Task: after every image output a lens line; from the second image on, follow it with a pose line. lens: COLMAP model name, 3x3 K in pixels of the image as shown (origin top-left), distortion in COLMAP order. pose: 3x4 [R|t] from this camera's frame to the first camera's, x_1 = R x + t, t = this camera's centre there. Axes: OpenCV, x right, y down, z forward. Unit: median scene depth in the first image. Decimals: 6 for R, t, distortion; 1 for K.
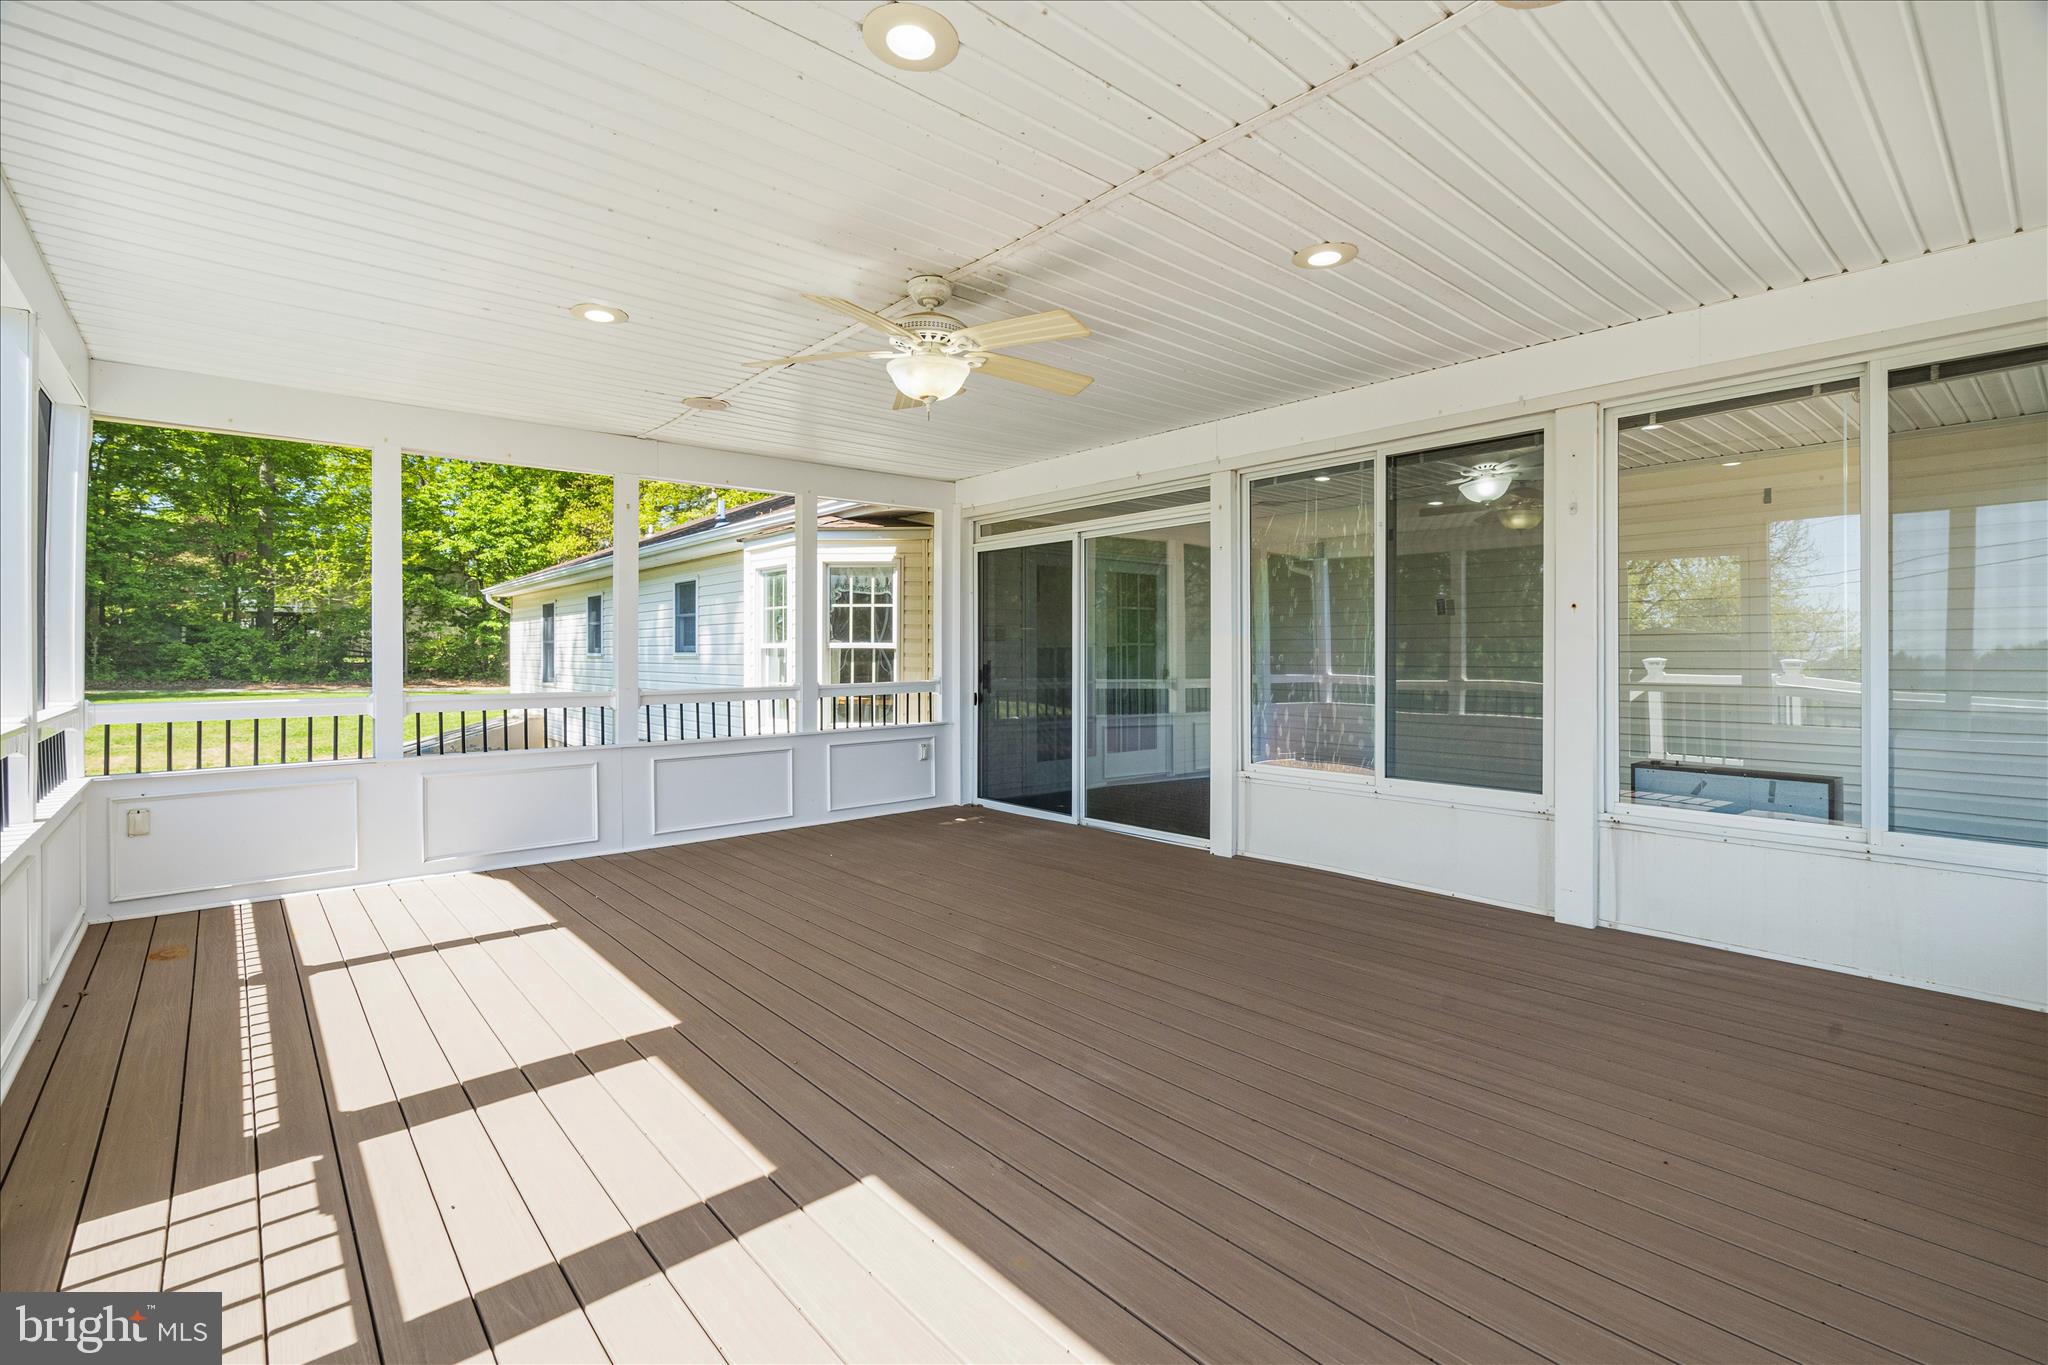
lens RADIAL K [[917.9, 0, 1019.4], [0, 917.9, 691.3], [0, 0, 1]] dist [-0.013288, 0.005926]
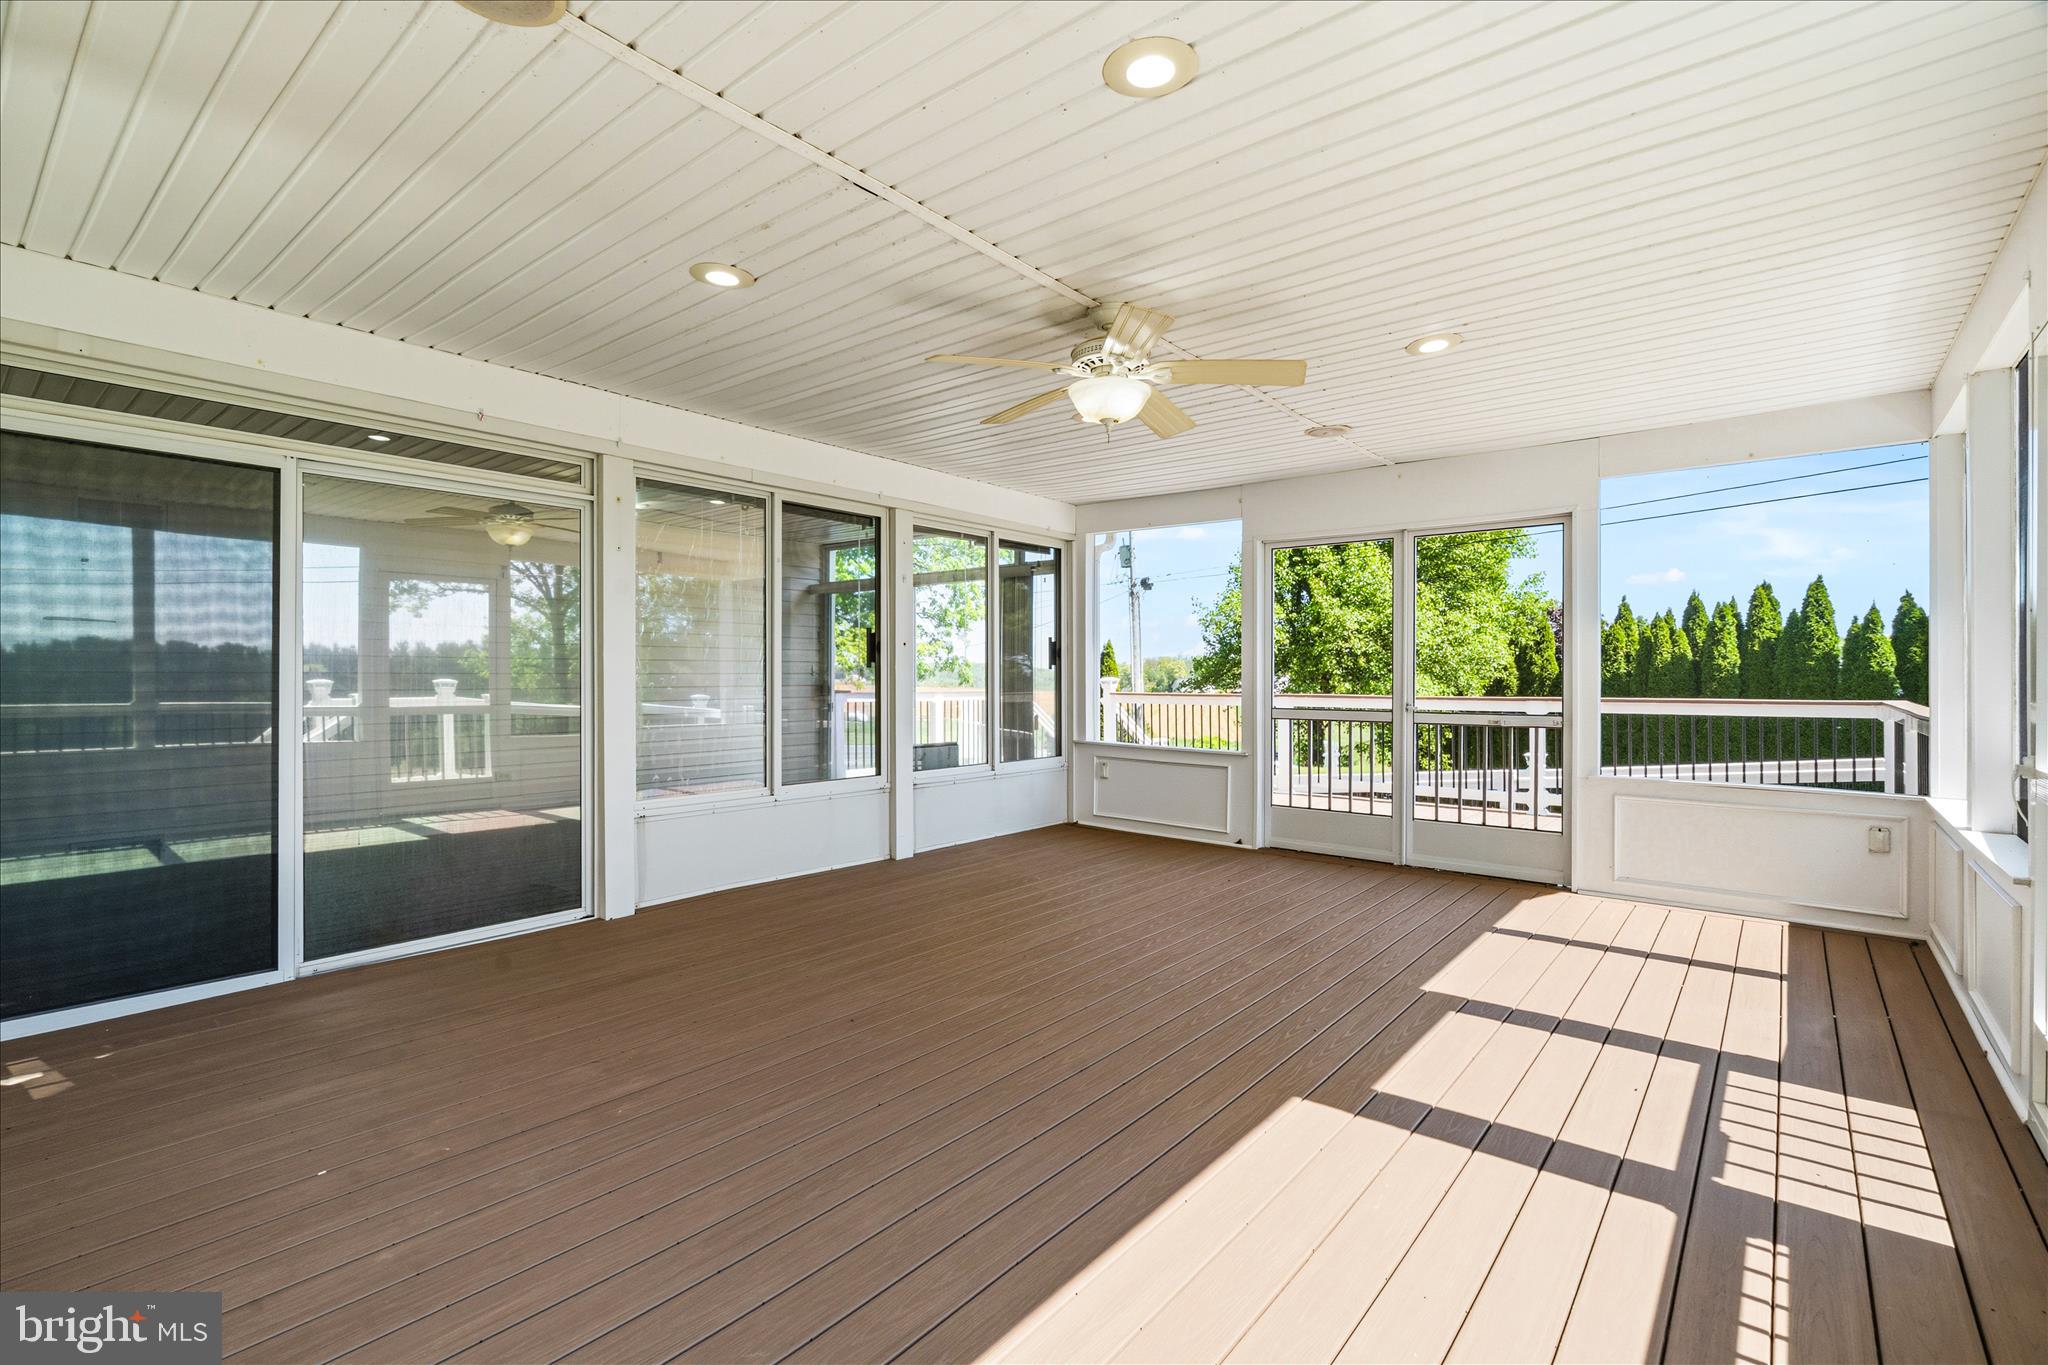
lens RADIAL K [[935.4, 0, 1018.7], [0, 935.4, 690.1], [0, 0, 1]] dist [-0.003099, -0.000367]
pose [[-0.167397, -0.017914, 0.985727, -1.465845], [0.038263, 0.998964, 0.024653, -0.071116], [-0.985147, 0.041843, -0.166538, 1.699740]]
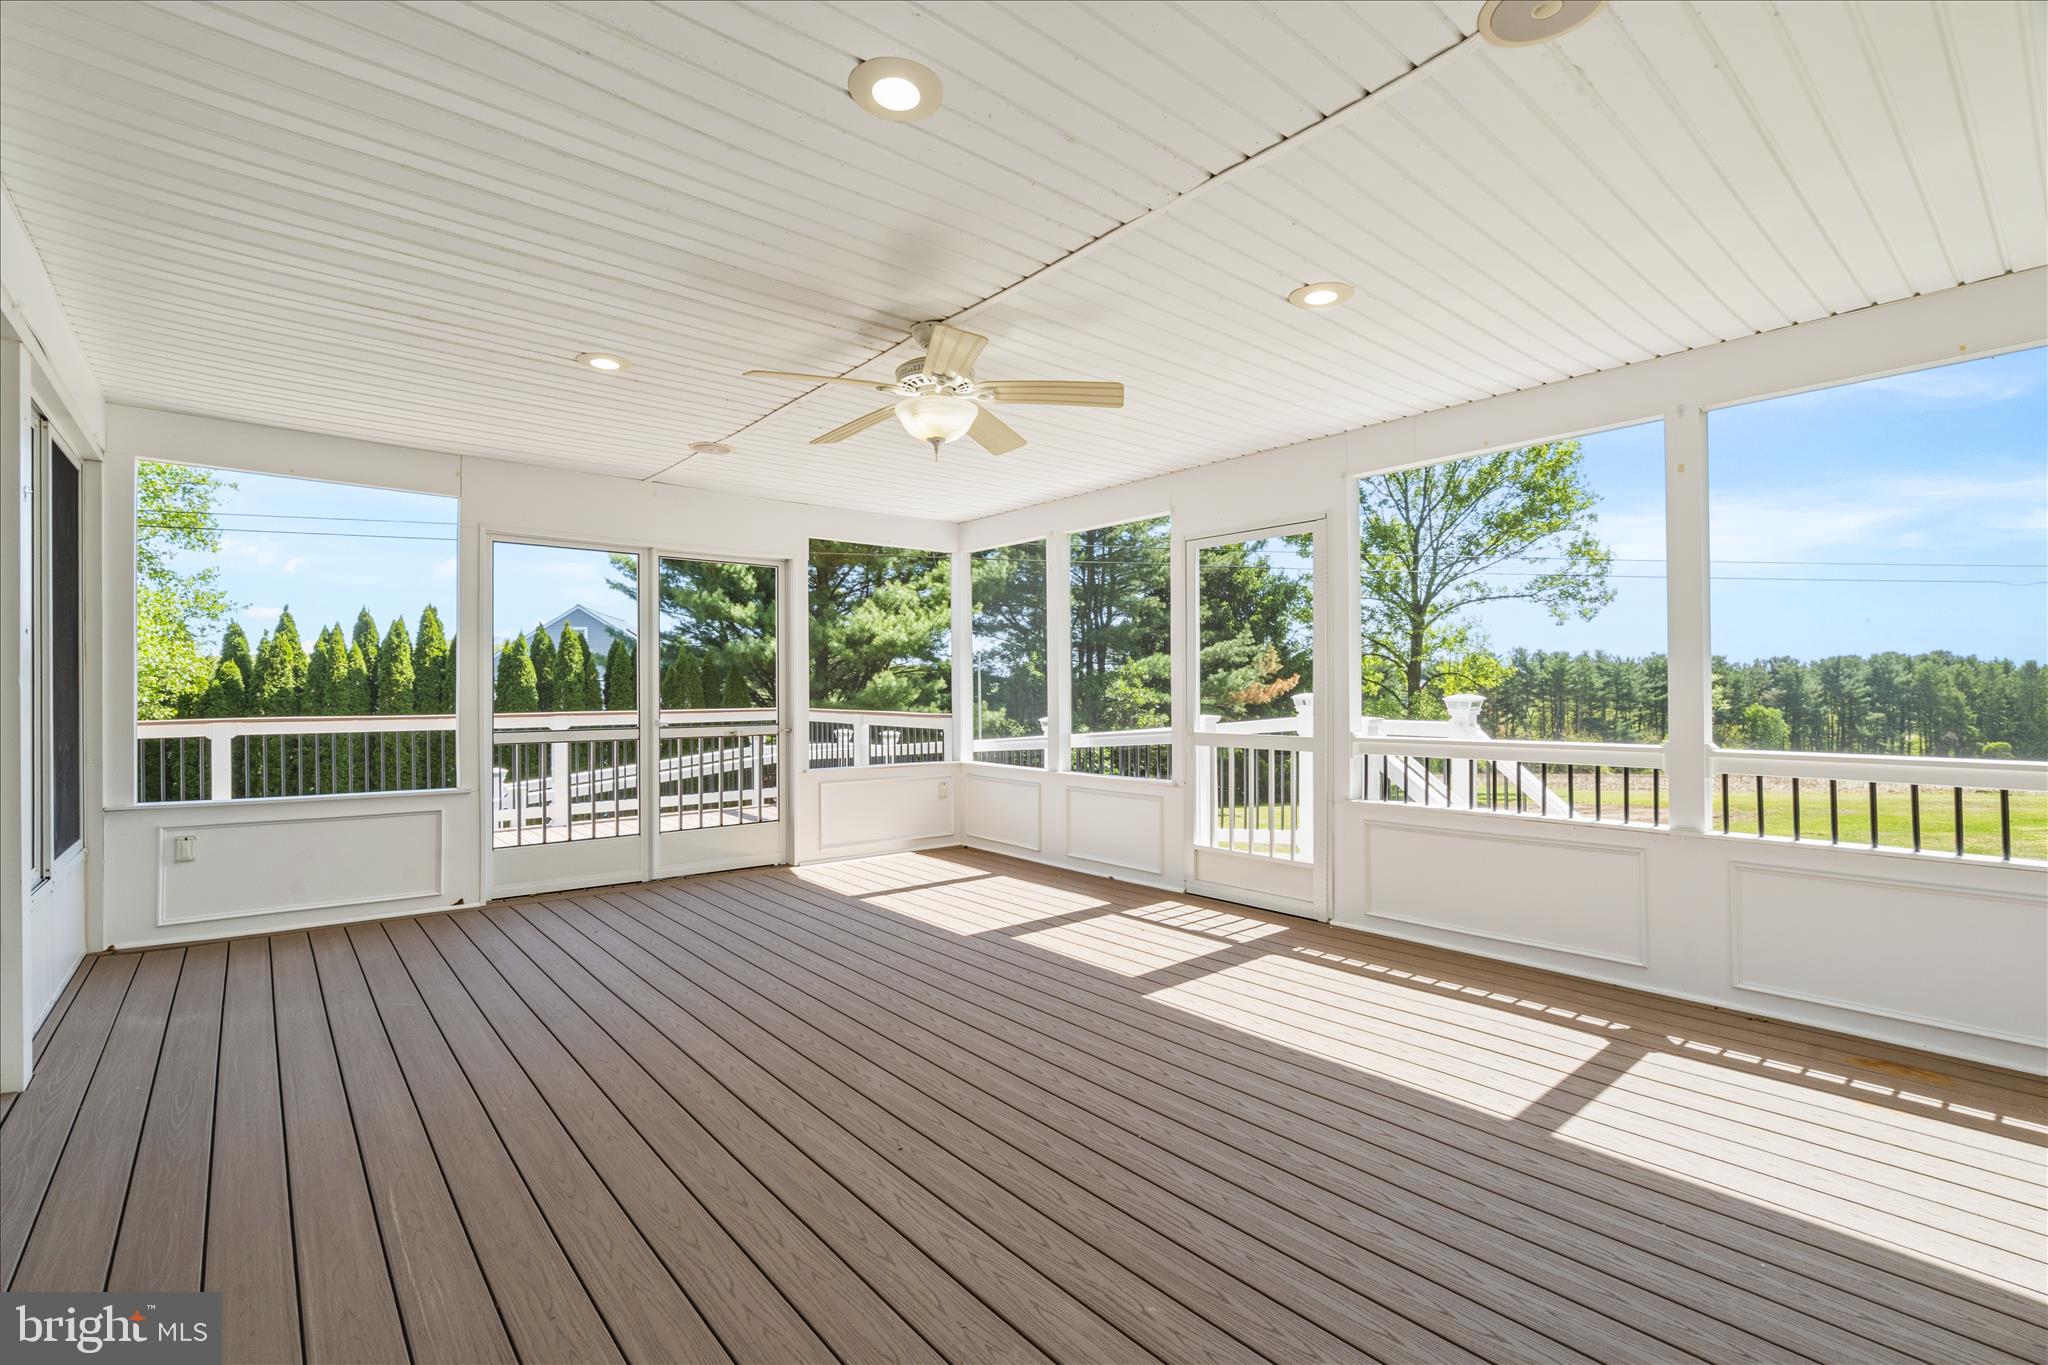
lens RADIAL K [[935.4, 0, 1018.7], [0, 935.4, 690.1], [0, 0, 1]] dist [-0.003099, -0.000367]
pose [[-0.999985, 0.000743, 0.005499, -0.260898], [0.000972, 0.999124, 0.041831, -0.114771], [-0.005464, 0.041836, -0.999110, 2.713332]]
